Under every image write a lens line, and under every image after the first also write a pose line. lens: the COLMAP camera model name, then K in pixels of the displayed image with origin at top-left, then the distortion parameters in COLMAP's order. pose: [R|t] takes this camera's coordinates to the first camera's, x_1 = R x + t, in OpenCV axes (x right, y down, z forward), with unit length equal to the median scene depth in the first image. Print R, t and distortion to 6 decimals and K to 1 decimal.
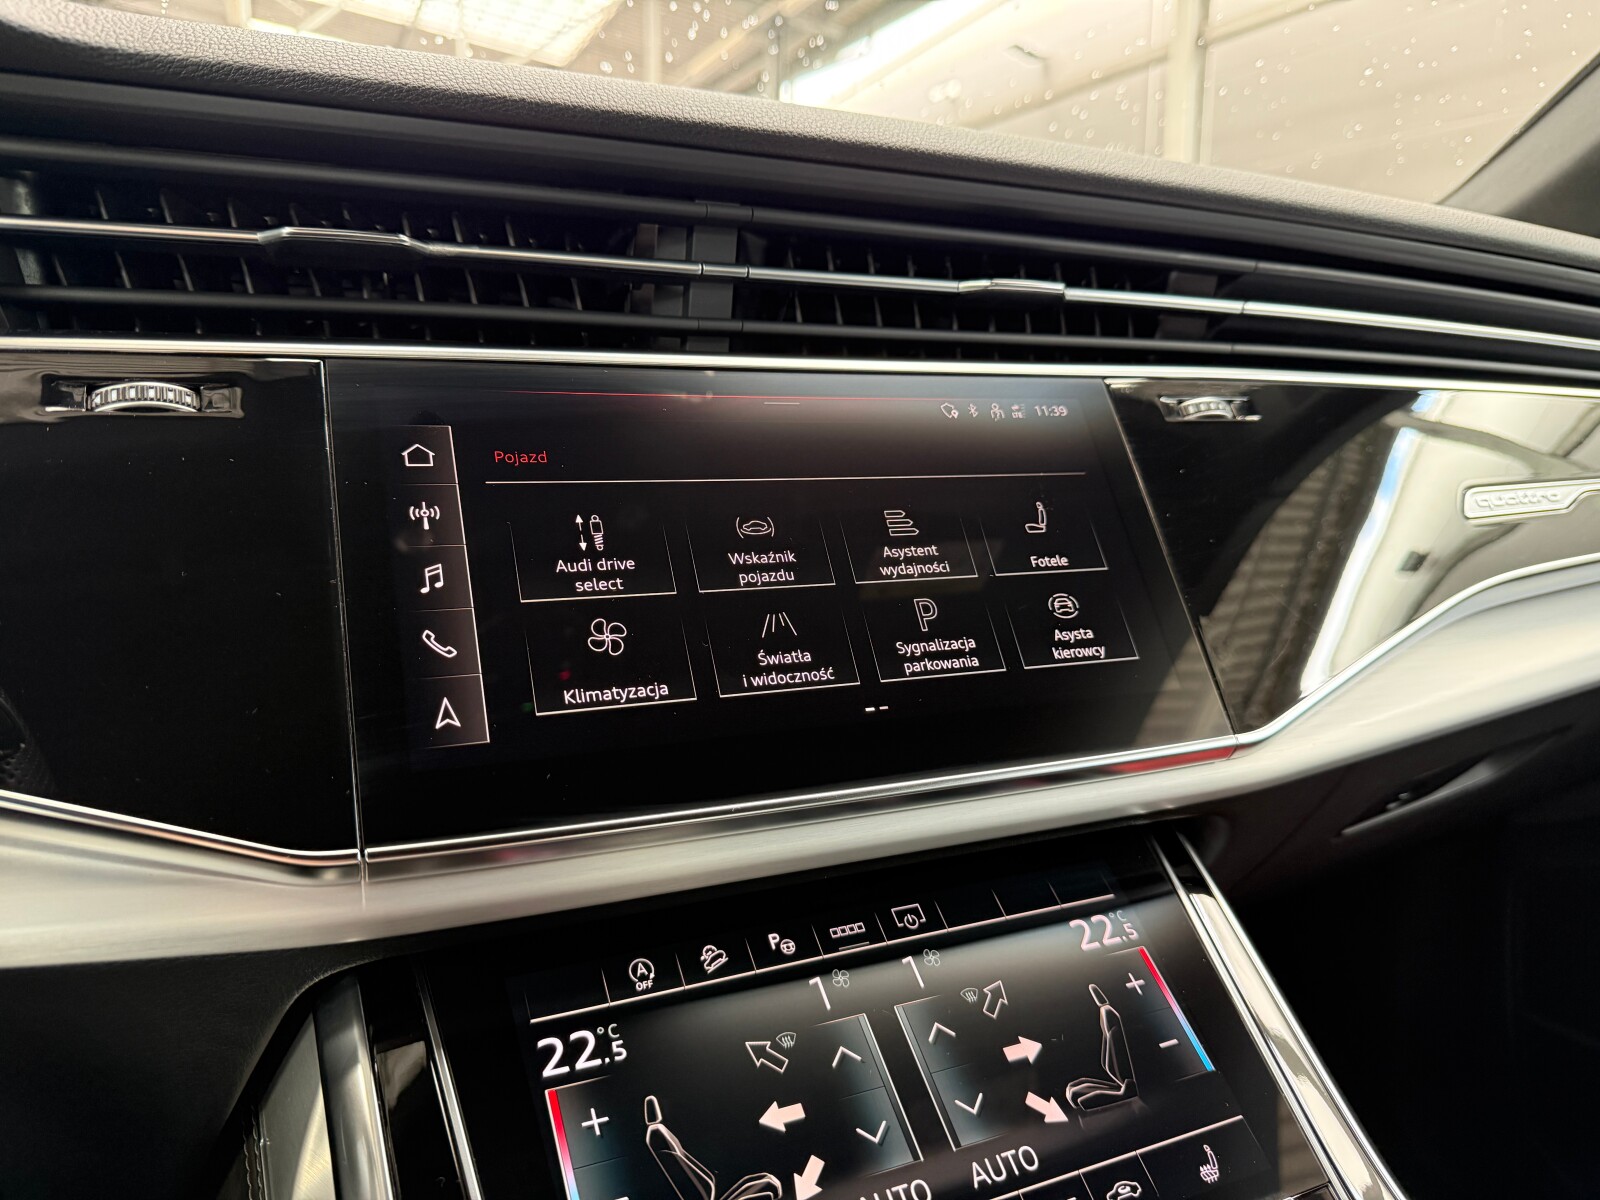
lens RADIAL K [[1165.1, 0, 801.1], [0, 1165.1, 598.0], [0, 0, 1]] dist [0.044344, -0.128025]
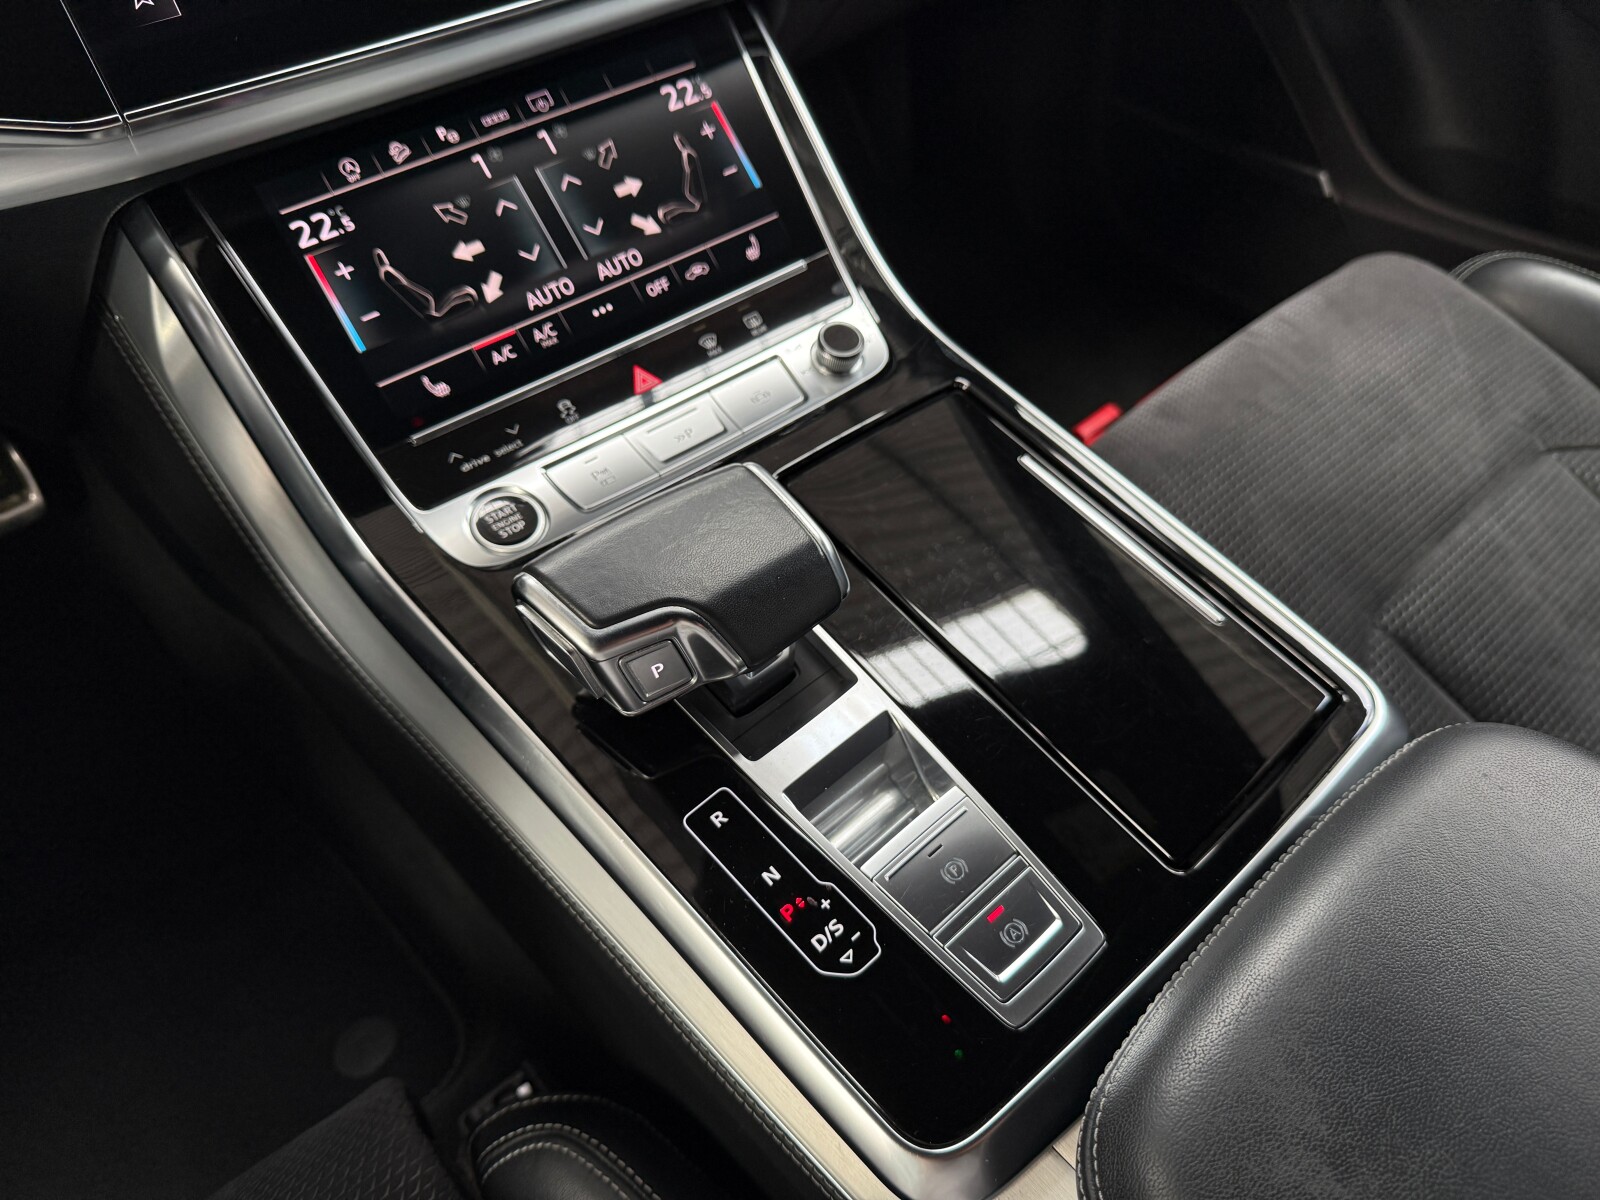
lens RADIAL K [[1169.6, 0, 801.0], [0, 1169.6, 594.9], [0, 0, 1]] dist [0.063783, -0.183753]
pose [[0.974333, -0.167842, 0.150013, 0.093536], [0.025352, 0.743973, 0.667729, -0.224080], [-0.223678, -0.646787, 0.729133, -0.477392]]
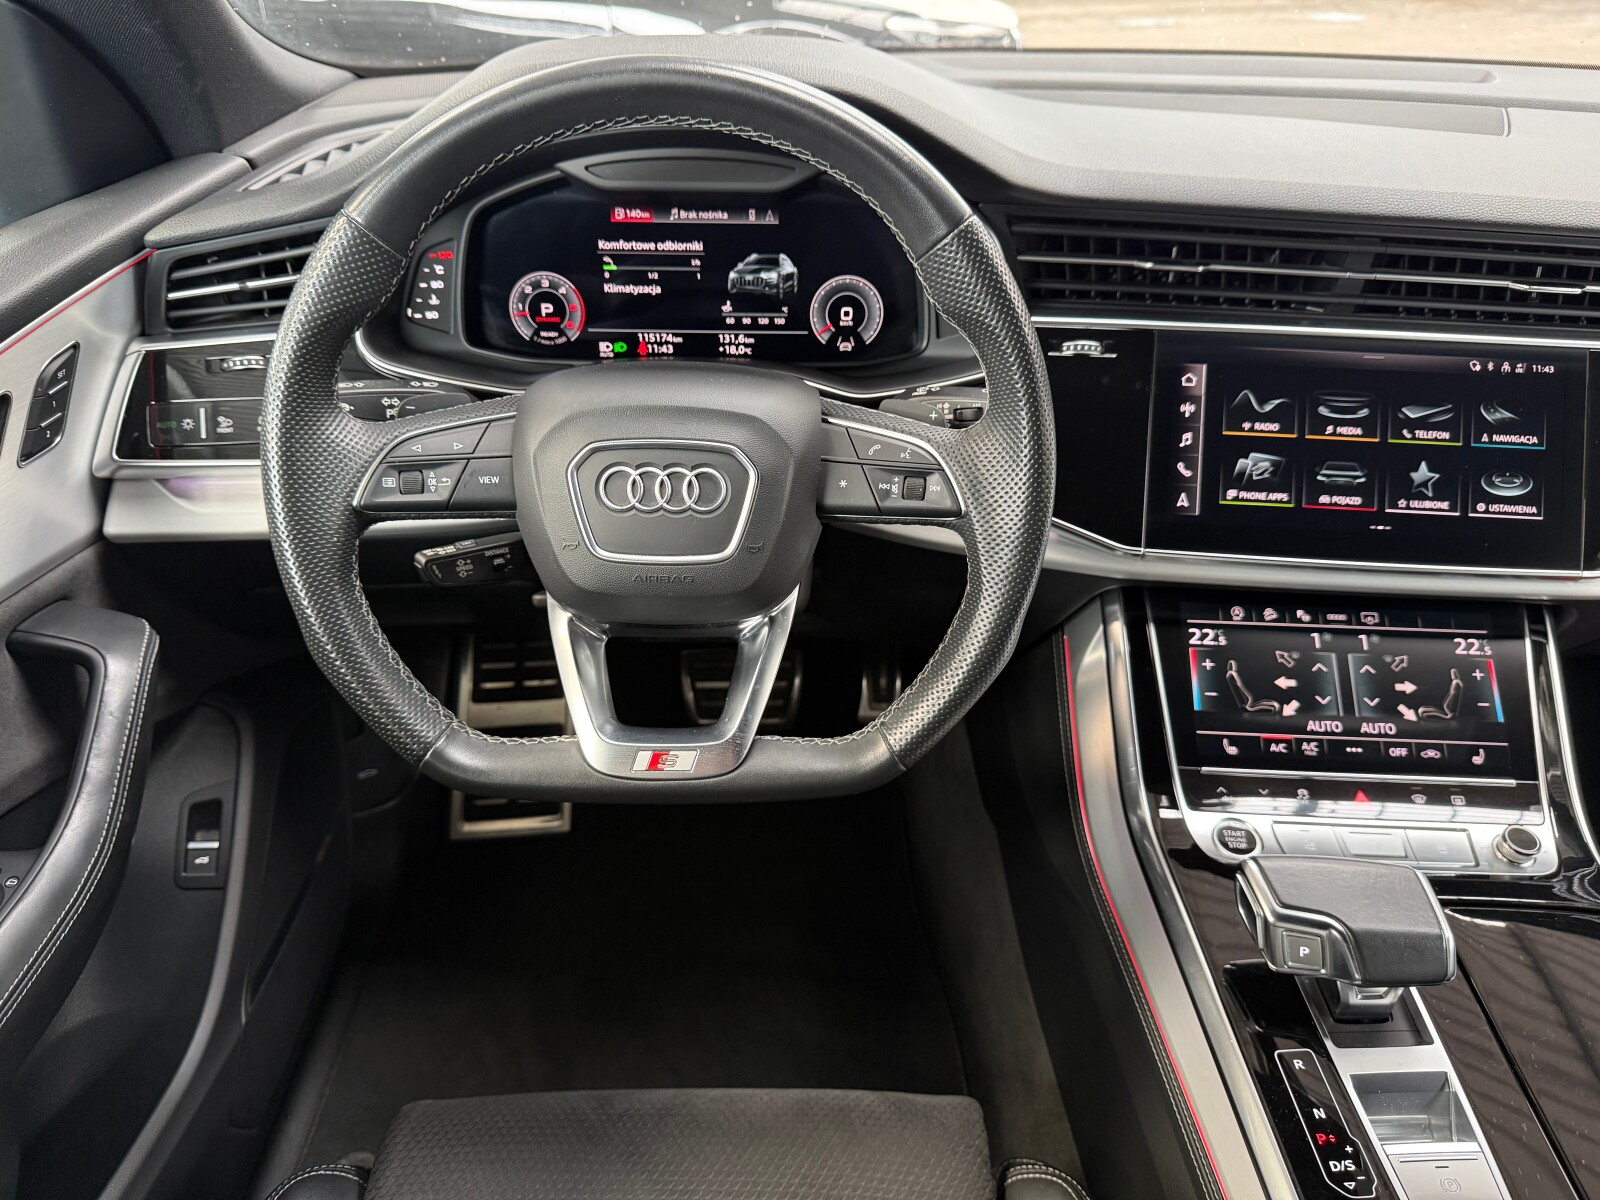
lens RADIAL K [[1144.8, 0, 798.7], [0, 1144.8, 604.4], [0, 0, 1]] dist [0.027693, -0.077545]
pose [[0.883522, 0.251134, -0.395374, -0.006662], [-0.083459, 0.915013, 0.394698, -0.524942], [0.460894, -0.315727, 0.829393, -1.297578]]
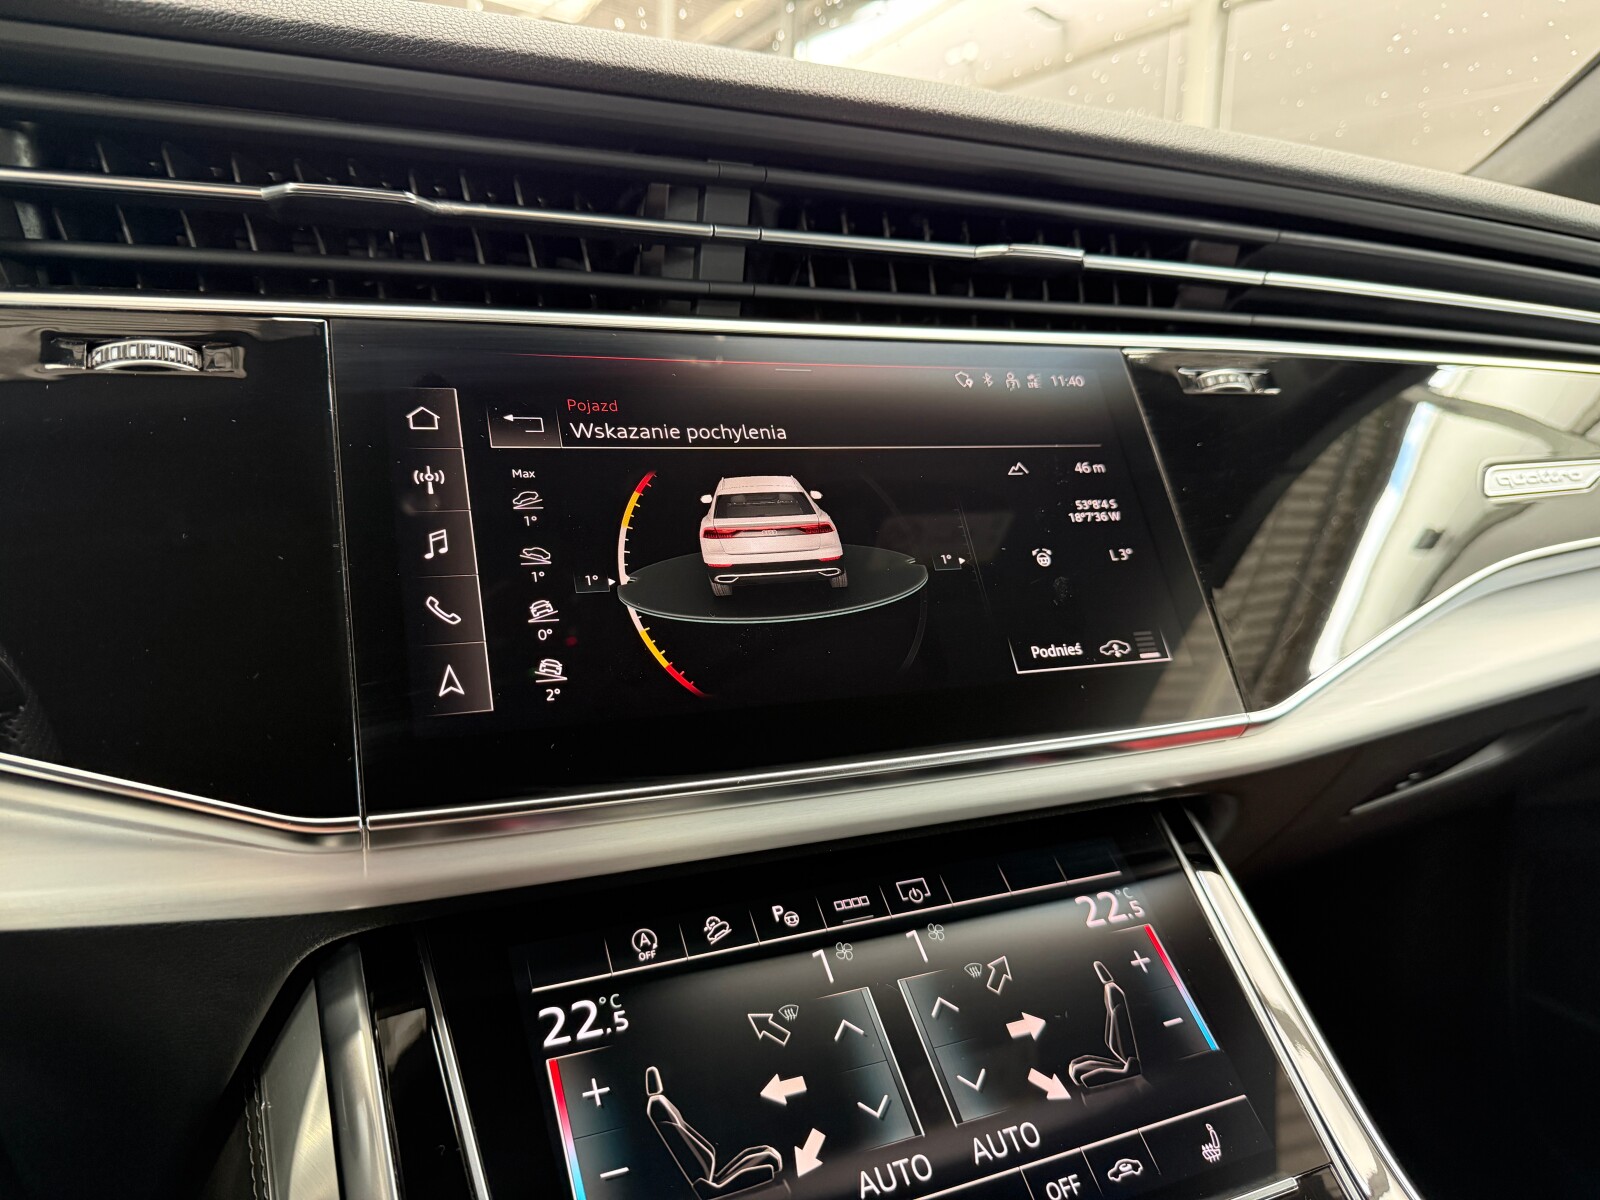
lens RADIAL K [[1162.5, 0, 800.6], [0, 1162.5, 597.9], [0, 0, 1]] dist [0.049855, -0.138142]
pose [[0.999872, 0.014507, -0.006700, -0.001072], [-0.014312, 0.999496, 0.028337, -0.003253], [0.007107, -0.028238, 0.999576, 0.015783]]
